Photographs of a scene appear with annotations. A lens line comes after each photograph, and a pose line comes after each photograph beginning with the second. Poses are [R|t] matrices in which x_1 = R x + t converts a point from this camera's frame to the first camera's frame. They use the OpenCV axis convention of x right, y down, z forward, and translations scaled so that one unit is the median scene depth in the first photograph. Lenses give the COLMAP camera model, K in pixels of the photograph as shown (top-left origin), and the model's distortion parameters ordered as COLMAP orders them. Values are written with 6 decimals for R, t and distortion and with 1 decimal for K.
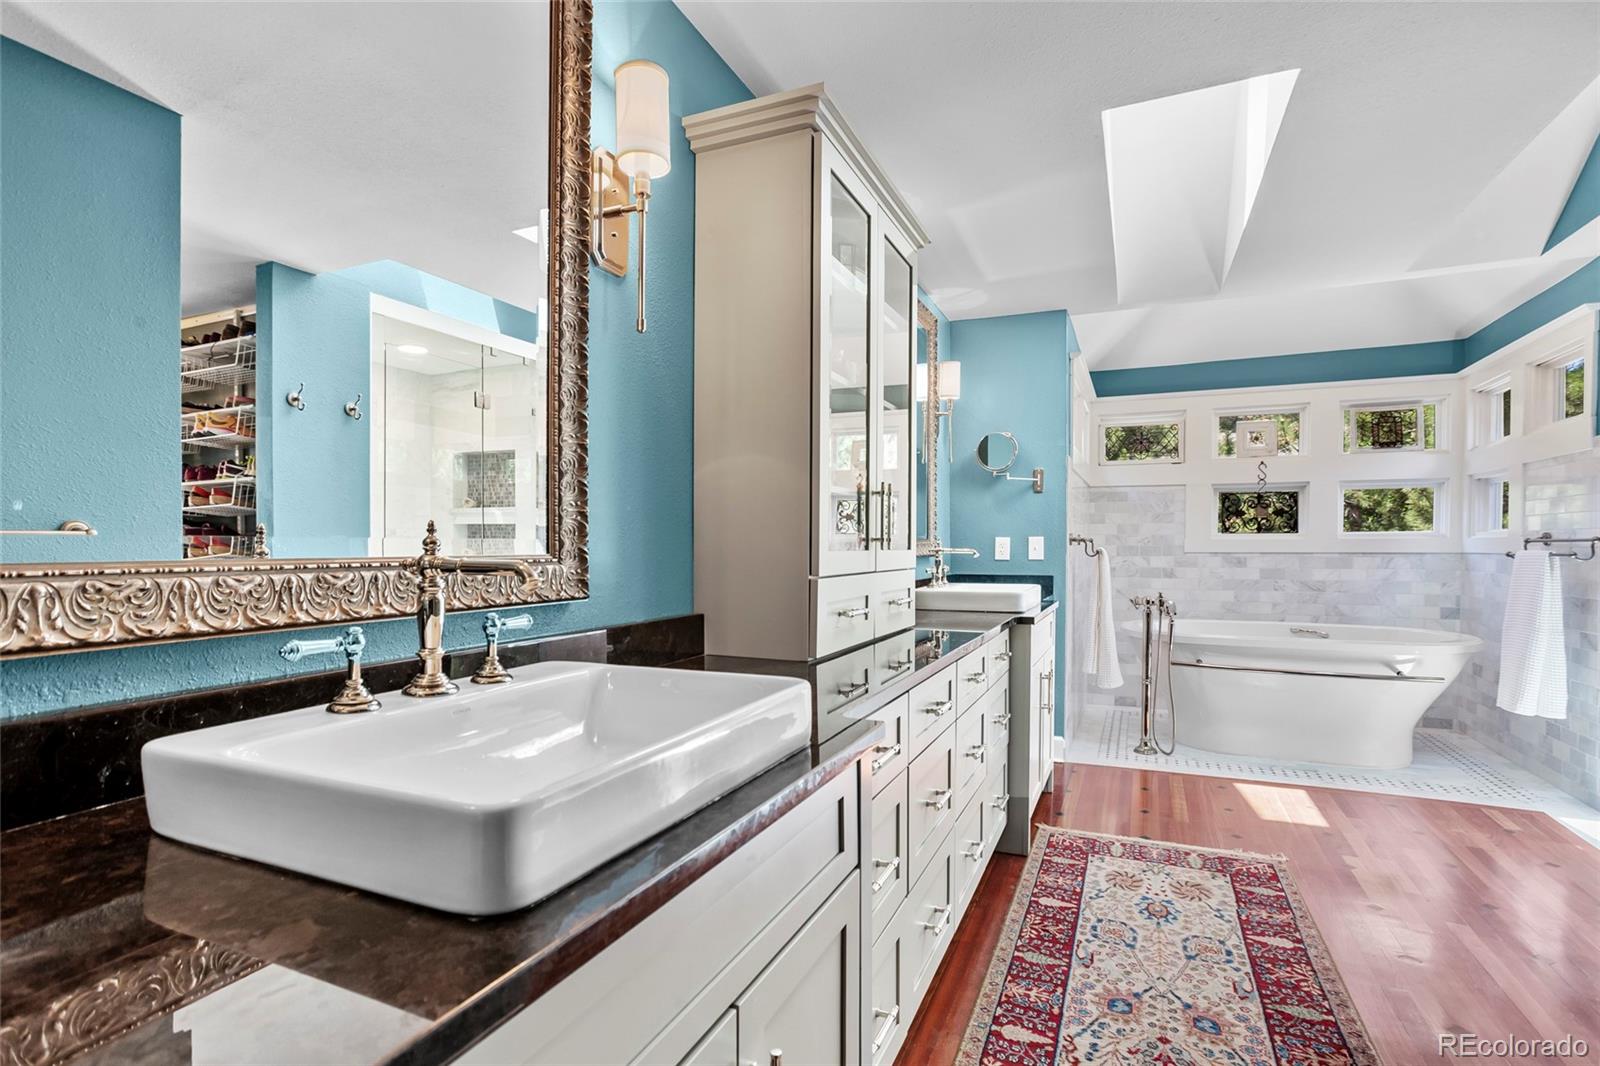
lens RADIAL K [[774.7, 0, 798.2], [0, 774.7, 548.9], [0, 0, 1]] dist [0.006730, 0.001639]
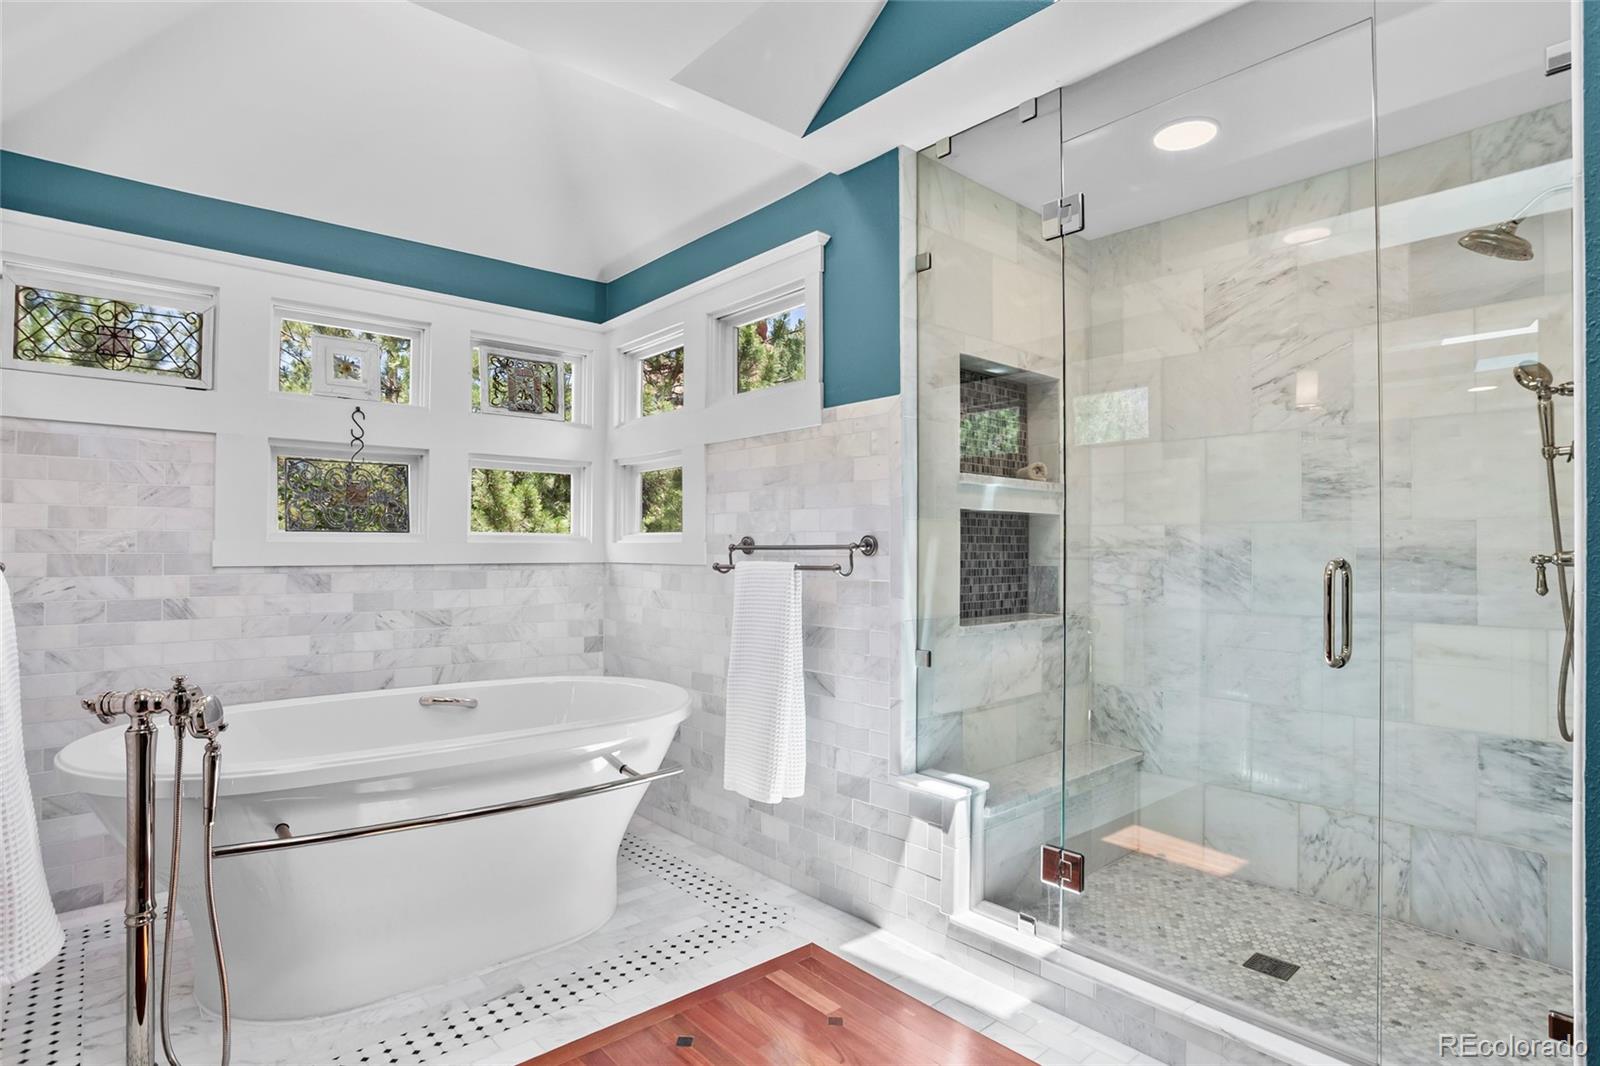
lens RADIAL K [[828.5, 0, 801.6], [0, 828.5, 548.7], [0, 0, 1]] dist [-0.033600, 0.006817]
pose [[0.424393, 0.003127, 0.905473, 0.198015], [0.002254, 0.999987, -0.004510, -0.004300], [-0.905475, 0.003955, 0.424380, 0.468591]]
